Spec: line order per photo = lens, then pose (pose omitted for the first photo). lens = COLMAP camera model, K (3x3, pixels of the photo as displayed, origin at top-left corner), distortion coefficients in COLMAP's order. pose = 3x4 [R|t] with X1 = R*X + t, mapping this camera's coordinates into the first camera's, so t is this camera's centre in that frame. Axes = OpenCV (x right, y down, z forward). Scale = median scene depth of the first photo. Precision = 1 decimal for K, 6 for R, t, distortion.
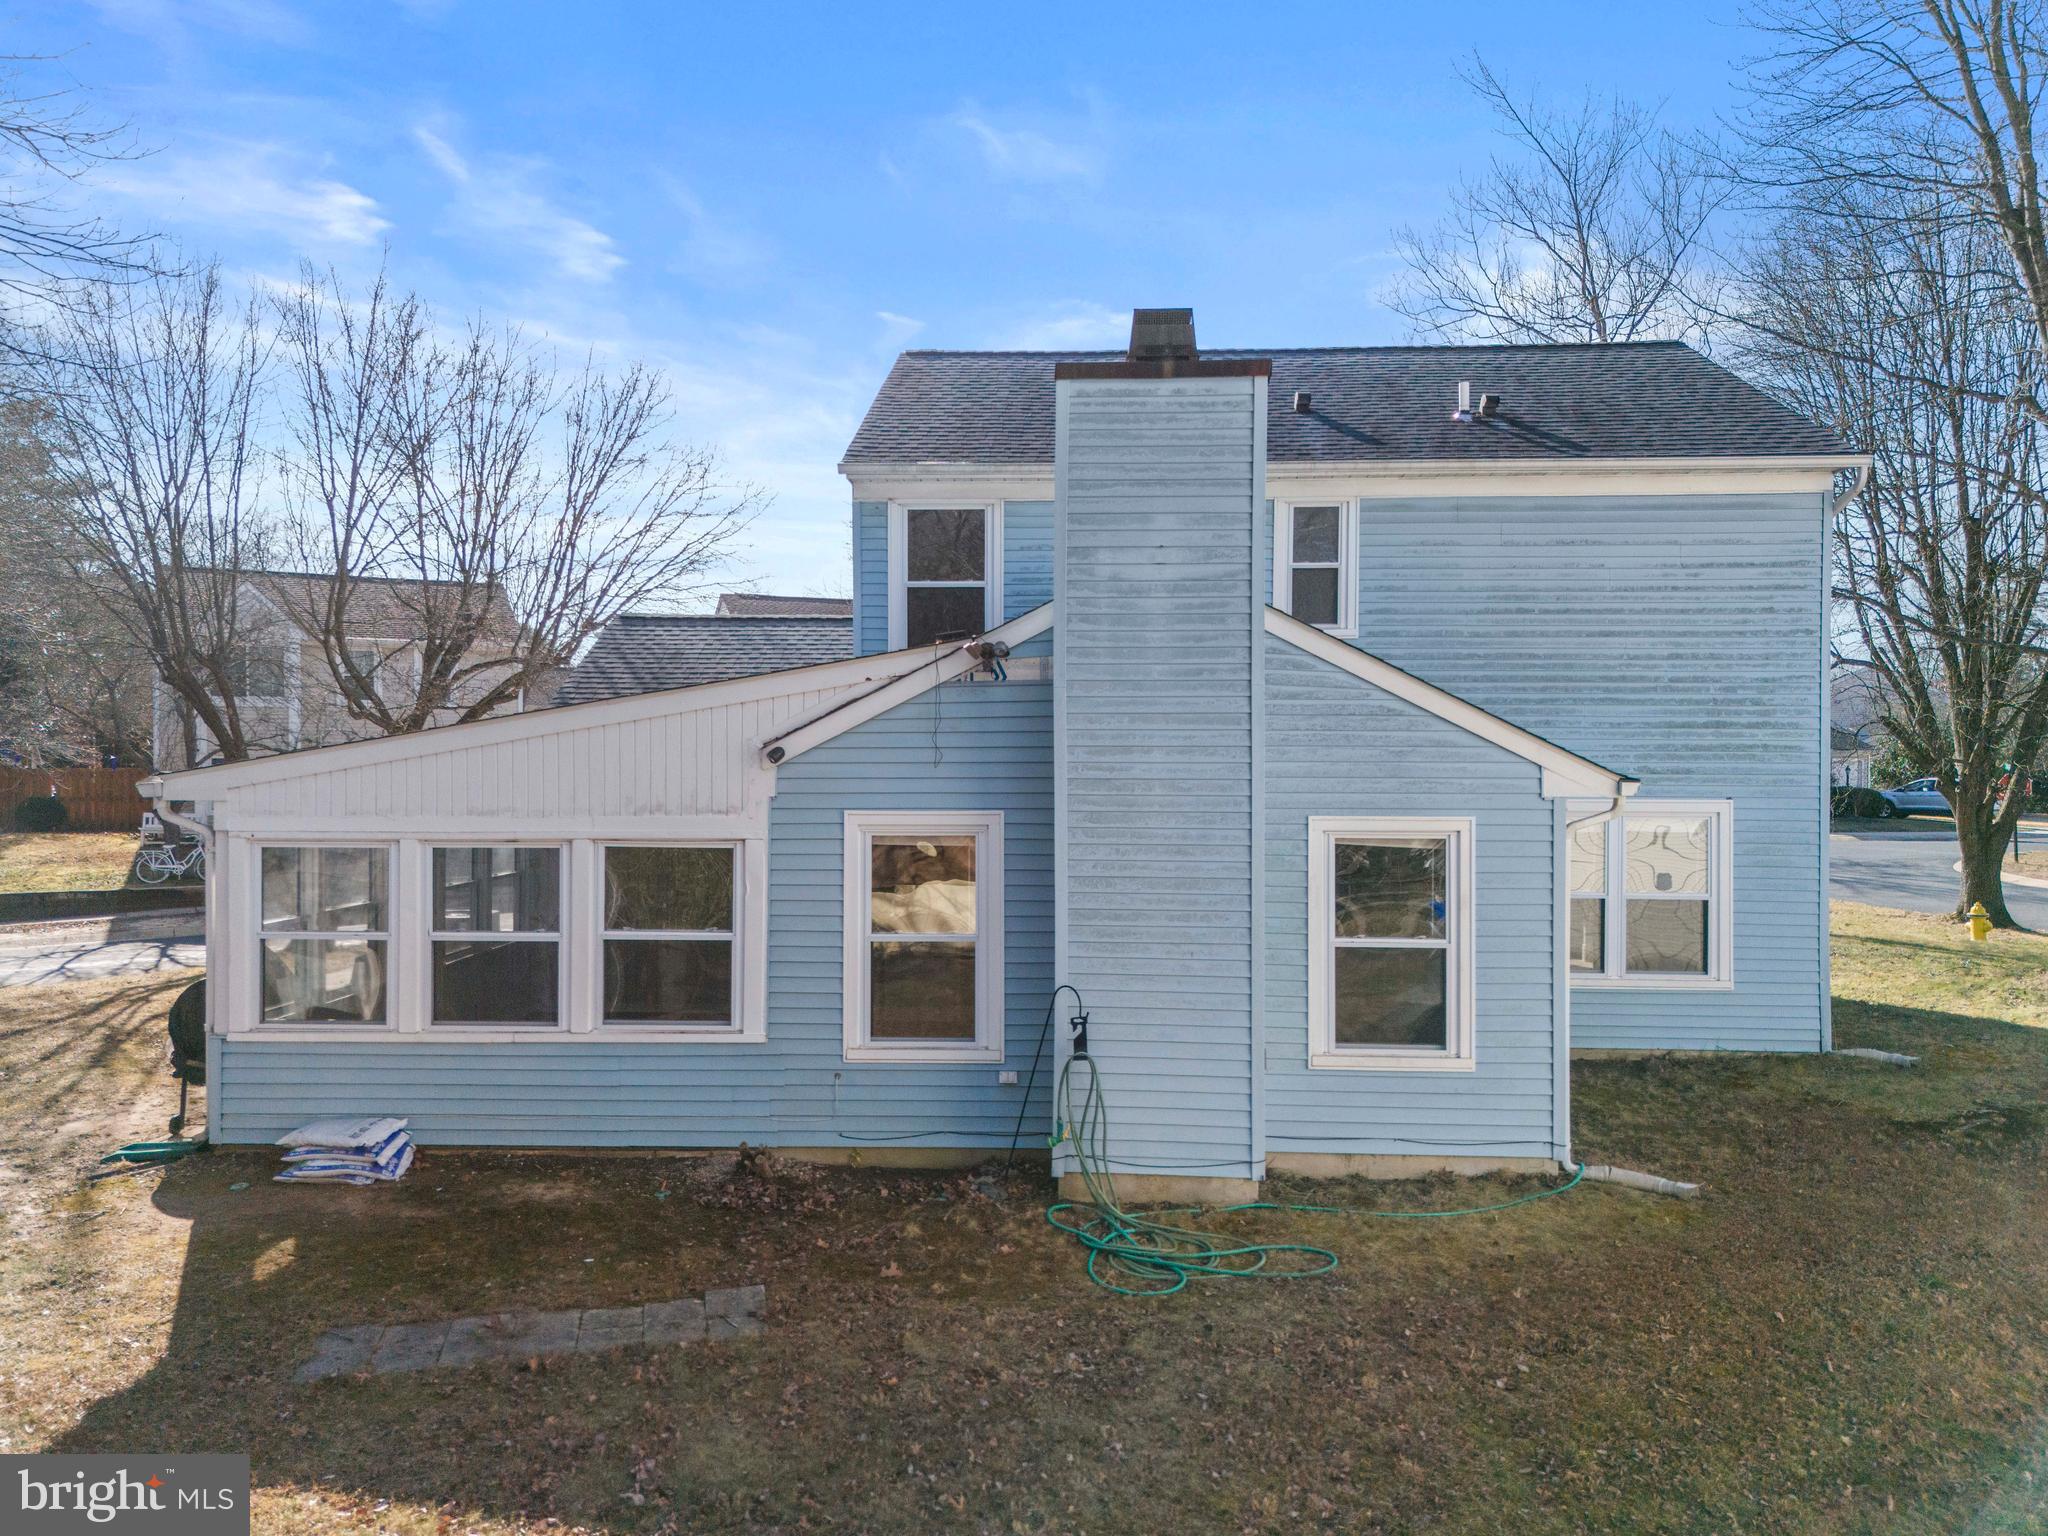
lens RADIAL K [[1536.0, 0, 1017.9], [0, 1536.0, 750.8], [0, 0, 1]] dist [0.053020, -0.003479]
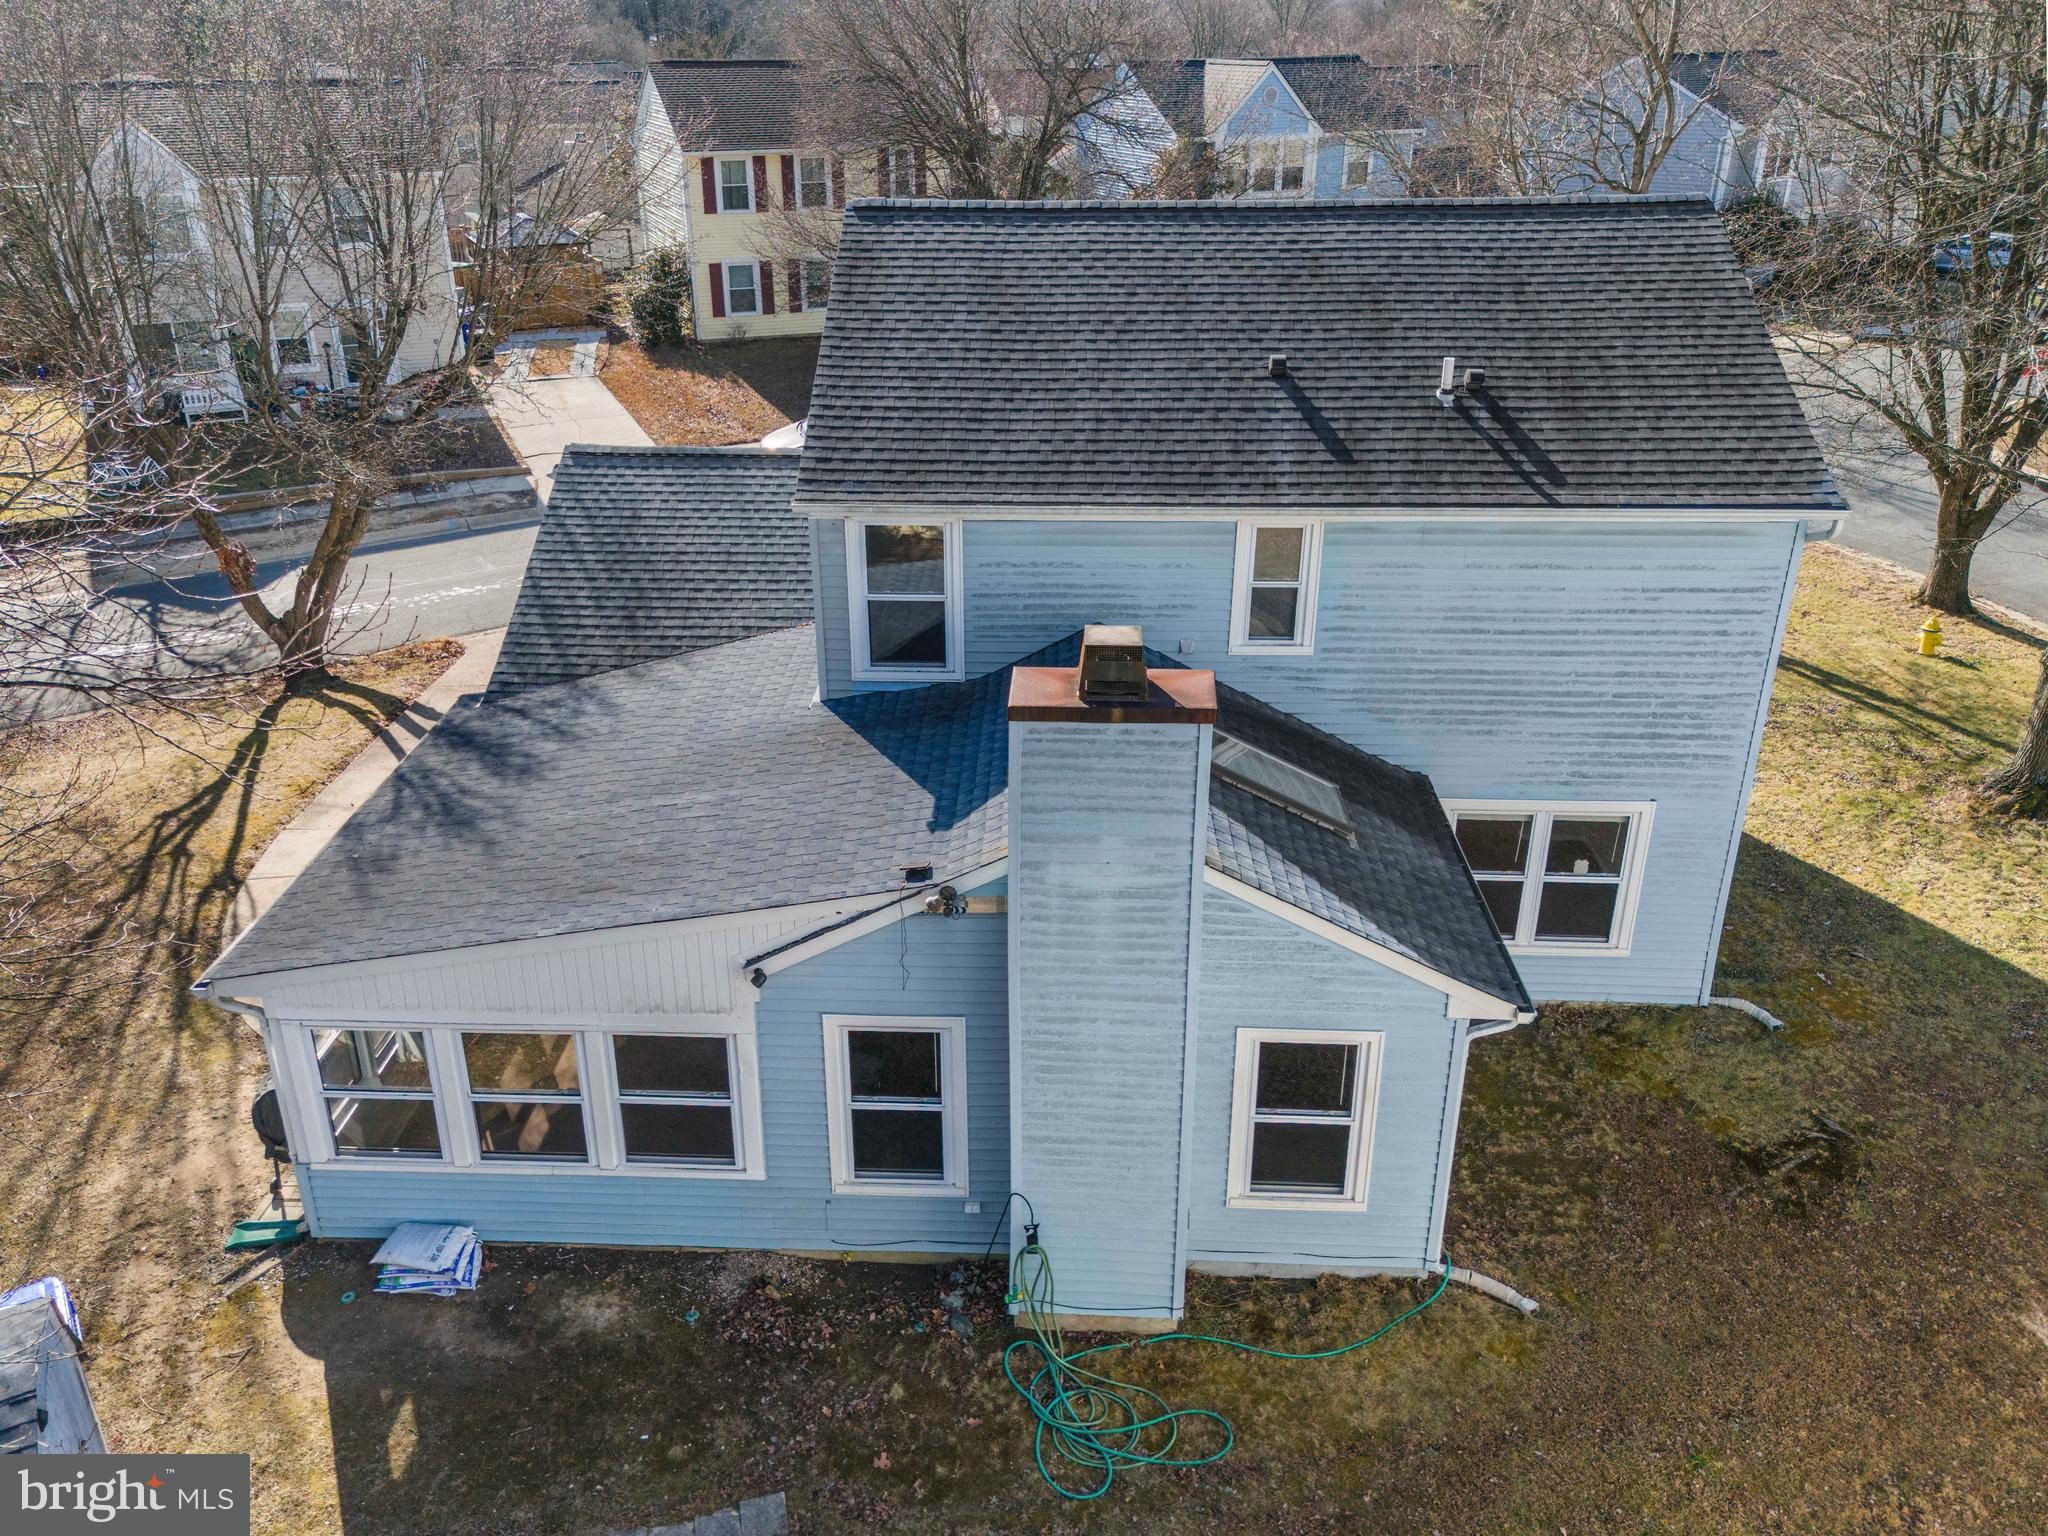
lens RADIAL K [[1592.0, 0, 973.6], [0, 1592.0, 726.9], [0, 0, 1]] dist [0.066281, -0.048825]
pose [[0.999875, -0.009308, -0.012792, 0.010210], [0.013668, 0.915460, 0.402177, -0.461783], [0.007967, -0.402302, 0.915472, 0.014538]]
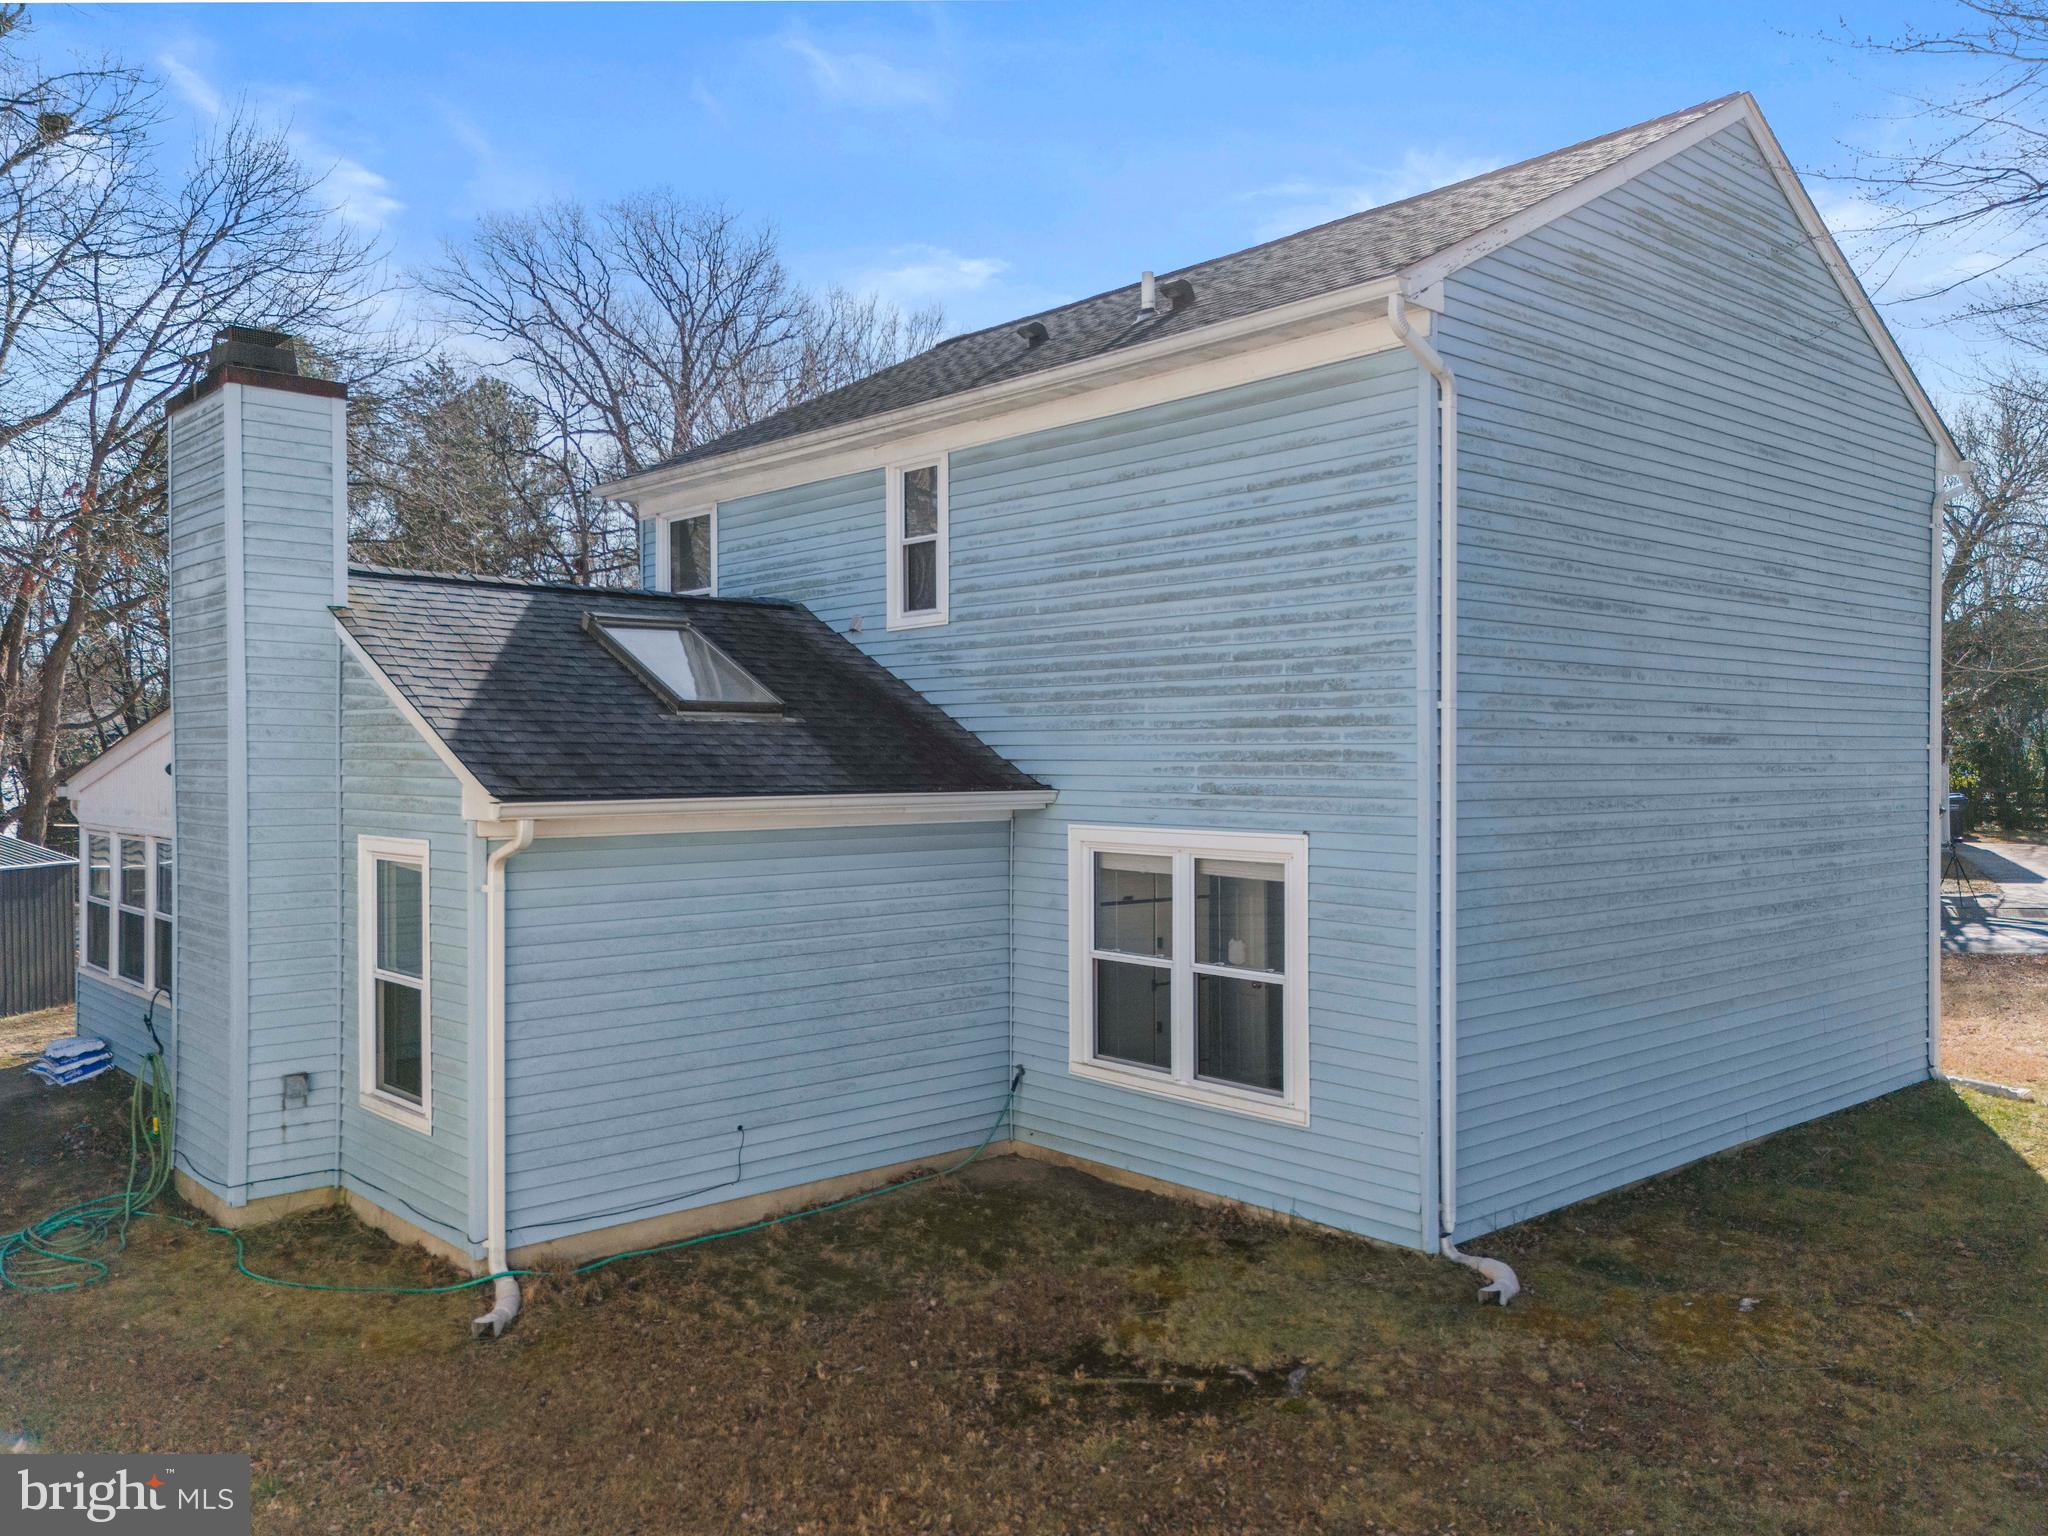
lens RADIAL K [[1536.0, 0, 1017.9], [0, 1536.0, 750.8], [0, 0, 1]] dist [0.053020, -0.003479]
pose [[0.707811, -0.007935, -0.706357, 0.834145], [0.007404, 0.999965, -0.003814, -0.002676], [0.706363, -0.002530, 0.707845, 0.453403]]
